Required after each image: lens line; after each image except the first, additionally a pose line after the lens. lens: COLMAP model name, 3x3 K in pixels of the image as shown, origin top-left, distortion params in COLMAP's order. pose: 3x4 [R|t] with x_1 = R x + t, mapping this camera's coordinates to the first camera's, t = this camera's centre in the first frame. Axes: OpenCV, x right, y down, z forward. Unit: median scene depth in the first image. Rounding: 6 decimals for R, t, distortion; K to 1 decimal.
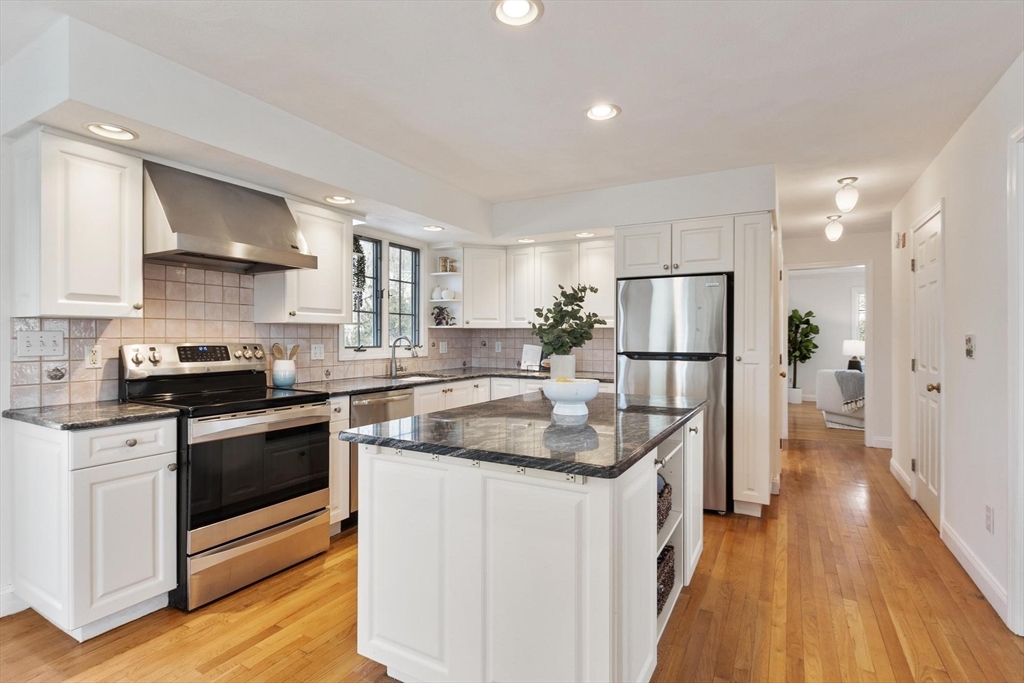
lens RADIAL K [[499.5, 0, 508.3], [0, 499.5, 340.1], [0, 0, 1]] dist [-0.000026, 0.000388]
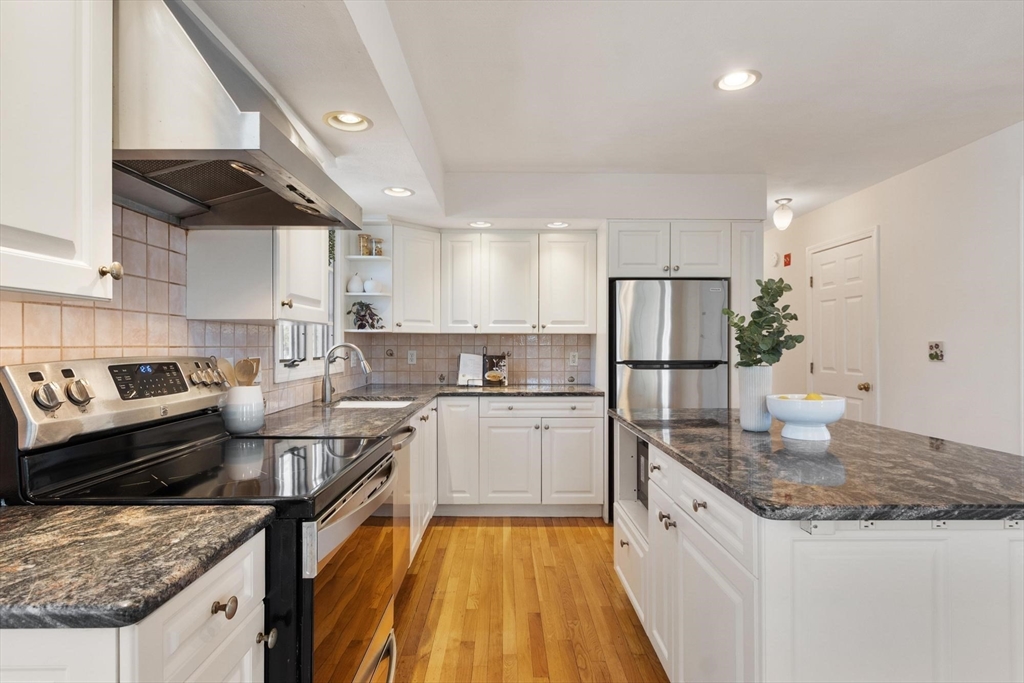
lens RADIAL K [[534.1, 0, 510.6], [0, 534.1, 346.9], [0, 0, 1]] dist [-0.000111, -0.000157]
pose [[0.867121, -0.004051, 0.498080, -0.501767], [0.004857, 0.999988, -0.000323, -0.002231], [-0.498073, 0.002700, 0.867131, 0.335054]]
